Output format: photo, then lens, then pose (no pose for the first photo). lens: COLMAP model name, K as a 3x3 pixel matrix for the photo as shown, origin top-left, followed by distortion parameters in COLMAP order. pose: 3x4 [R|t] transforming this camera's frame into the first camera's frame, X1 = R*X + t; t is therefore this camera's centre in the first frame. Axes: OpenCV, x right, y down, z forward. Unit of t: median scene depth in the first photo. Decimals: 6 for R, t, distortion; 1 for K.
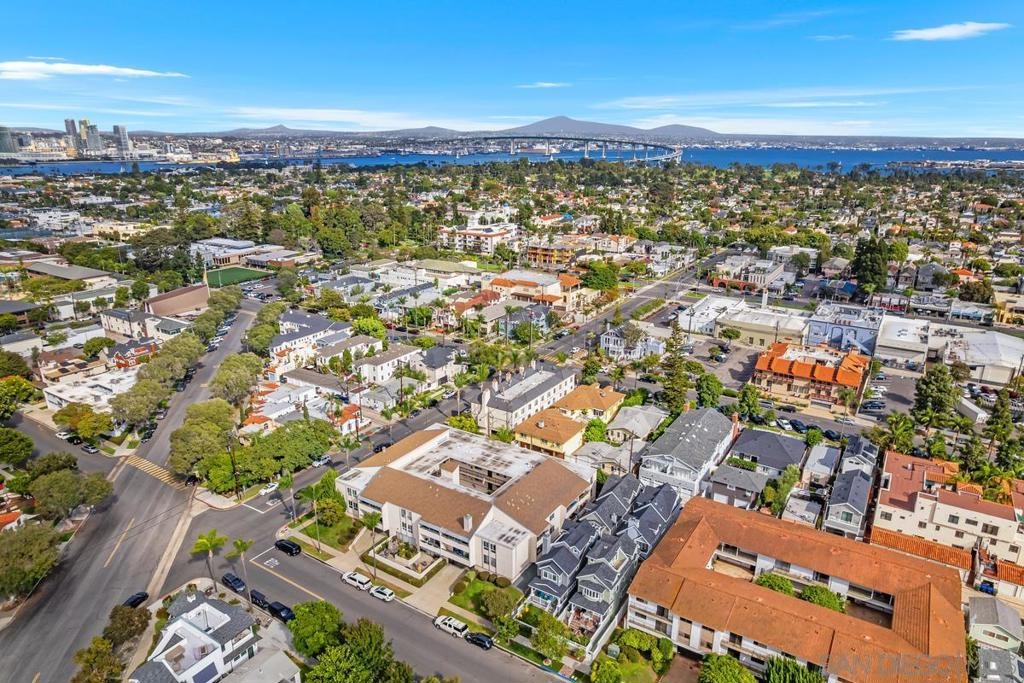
lens RADIAL K [[669.7, 0, 512.0], [0, 669.7, 341.5], [0, 0, 1]] dist [-0.002309, 0.001147]
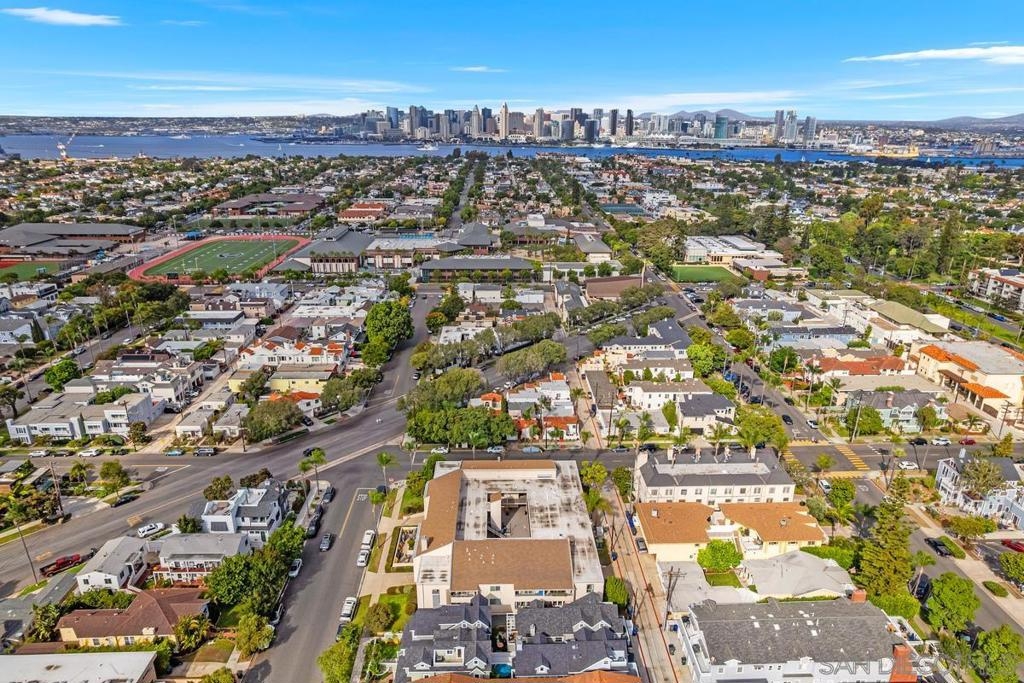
lens RADIAL K [[669.7, 0, 512.0], [0, 669.7, 341.5], [0, 0, 1]] dist [-0.002309, 0.001147]
pose [[0.573447, 0.270711, -0.773223, 0.388505], [-0.257333, 0.955577, 0.143708, -0.114702], [0.777778, 0.116567, 0.617636, 0.224002]]
